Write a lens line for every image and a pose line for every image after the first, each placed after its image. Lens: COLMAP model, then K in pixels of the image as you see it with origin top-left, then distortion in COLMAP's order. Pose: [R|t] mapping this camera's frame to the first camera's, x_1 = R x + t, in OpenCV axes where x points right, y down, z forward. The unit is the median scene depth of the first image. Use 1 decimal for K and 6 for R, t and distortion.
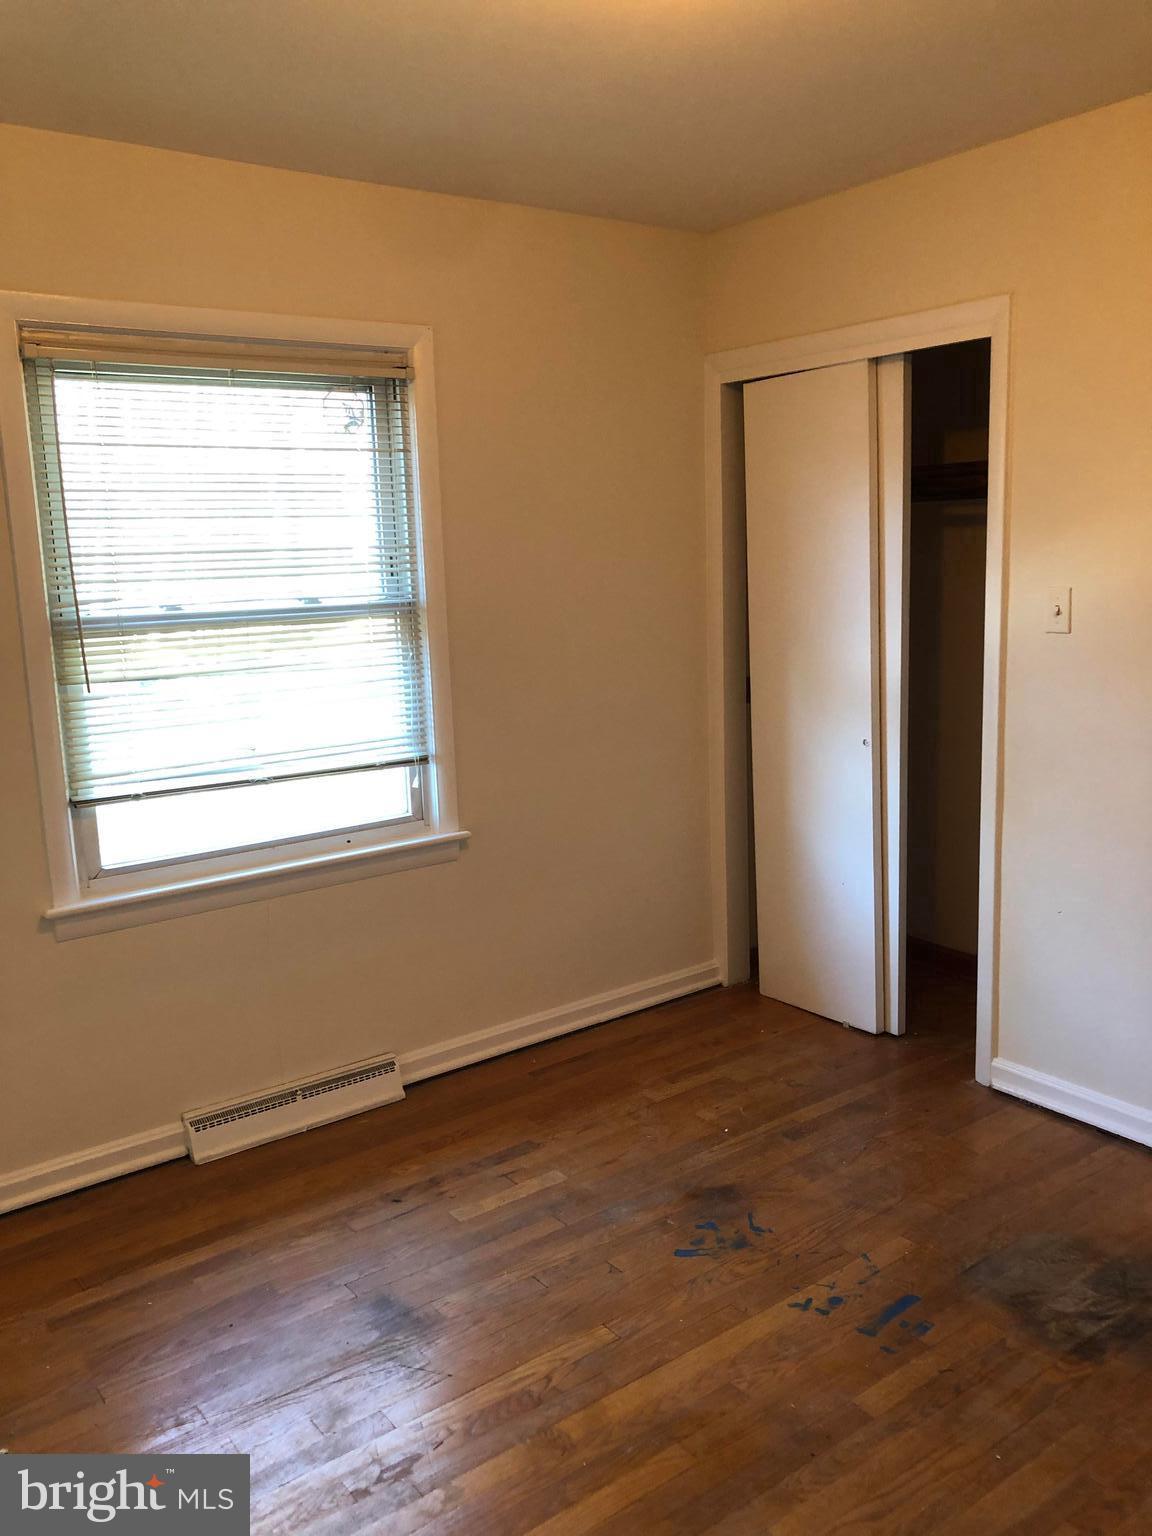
lens RADIAL K [[1267.5, 0, 578.6], [0, 1267.5, 770.6], [0, 0, 1]] dist [0.017565, -0.036883]
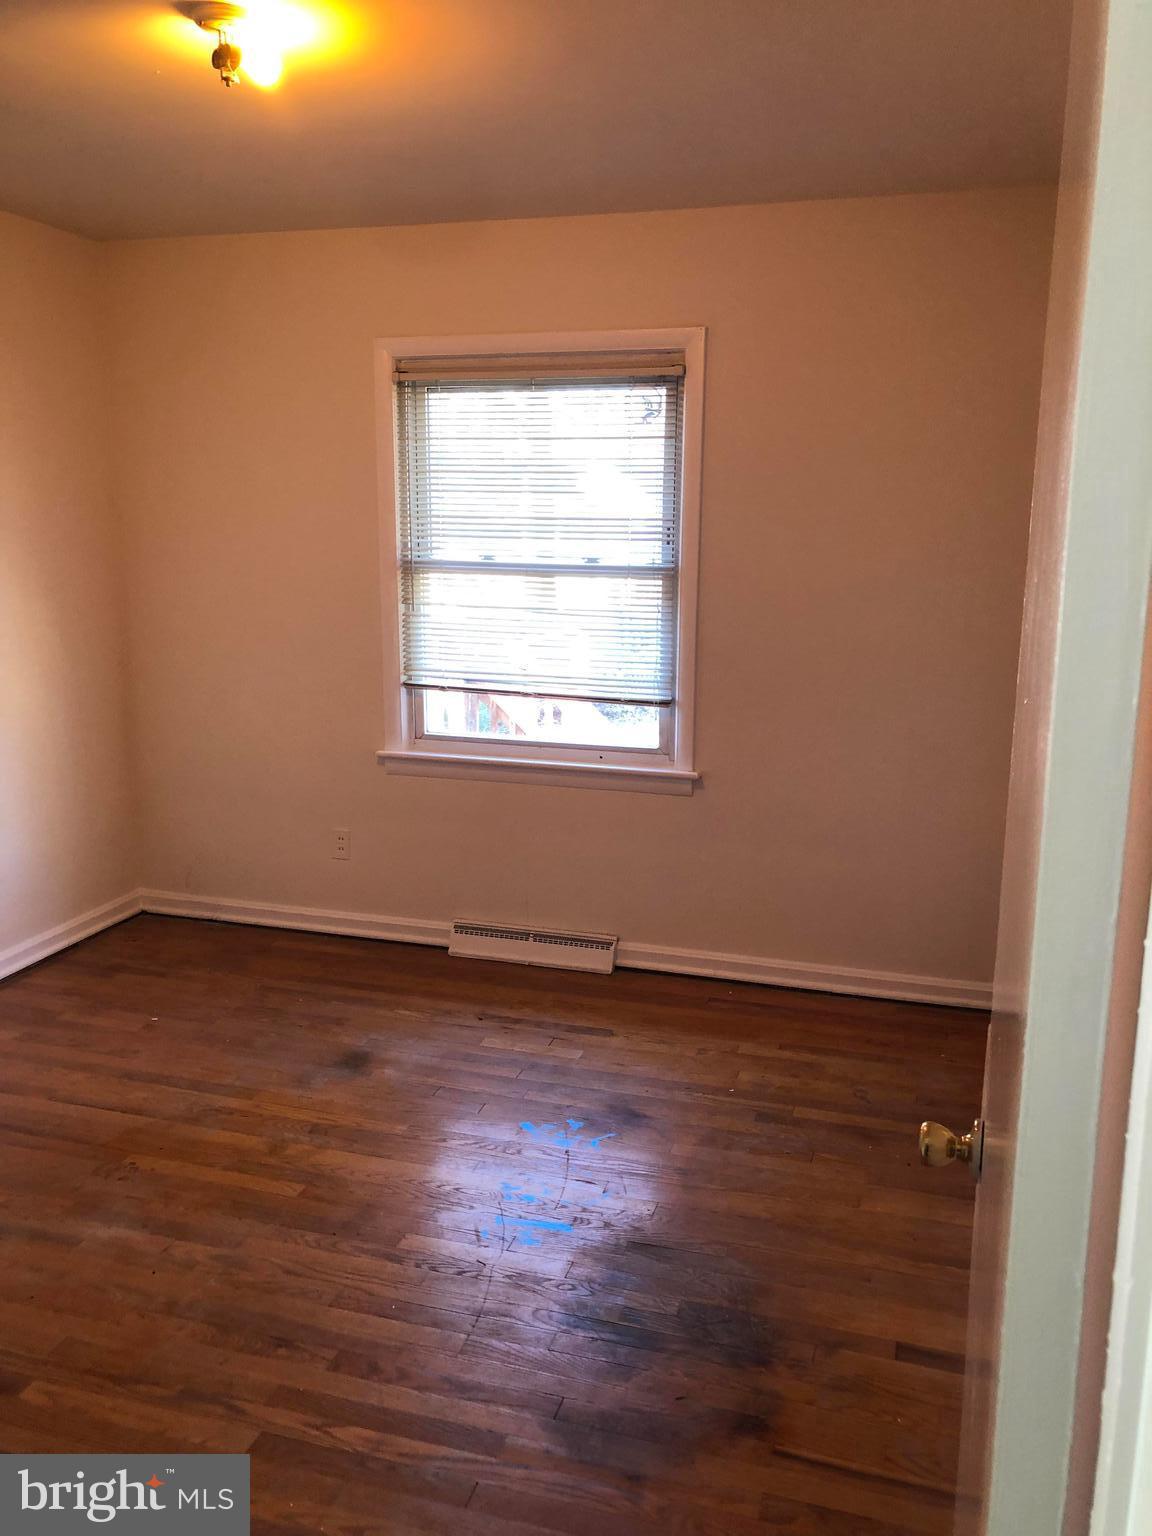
lens RADIAL K [[1267.5, 0, 579.9], [0, 1267.5, 776.0], [0, 0, 1]] dist [0.017565, -0.036883]
pose [[0.580387, 0.207289, -0.787516, 0.802798], [-0.167413, 0.976776, 0.133724, -0.090146], [0.796946, 0.054229, 0.601611, 0.246190]]
